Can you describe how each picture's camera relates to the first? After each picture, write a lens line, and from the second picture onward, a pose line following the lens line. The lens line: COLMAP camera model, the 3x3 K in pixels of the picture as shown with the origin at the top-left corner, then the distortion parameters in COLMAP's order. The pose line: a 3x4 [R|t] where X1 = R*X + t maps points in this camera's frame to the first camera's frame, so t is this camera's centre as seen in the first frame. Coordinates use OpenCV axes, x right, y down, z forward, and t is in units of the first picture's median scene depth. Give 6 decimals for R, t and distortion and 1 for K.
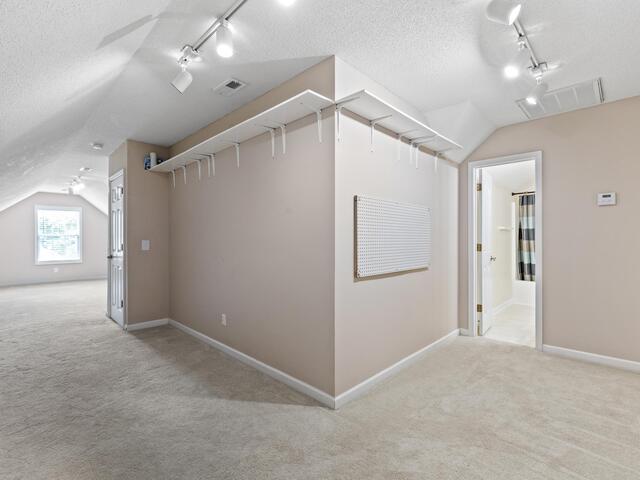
lens RADIAL K [[305.0, 0, 317.8], [0, 305.0, 239.5], [0, 0, 1]] dist [-0.001902, 0.002518]
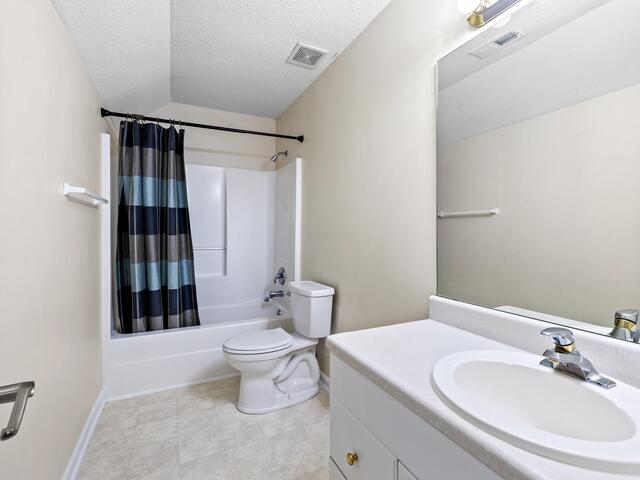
lens RADIAL K [[305.0, 0, 320.8], [0, 305.0, 235.9], [0, 0, 1]] dist [-0.001902, 0.002518]
pose [[0.325984, -0.000279, 0.945375, 0.378944], [-0.009435, 0.999949, 0.003548, 0.000666], [-0.945328, -0.010077, 0.325965, 0.637557]]
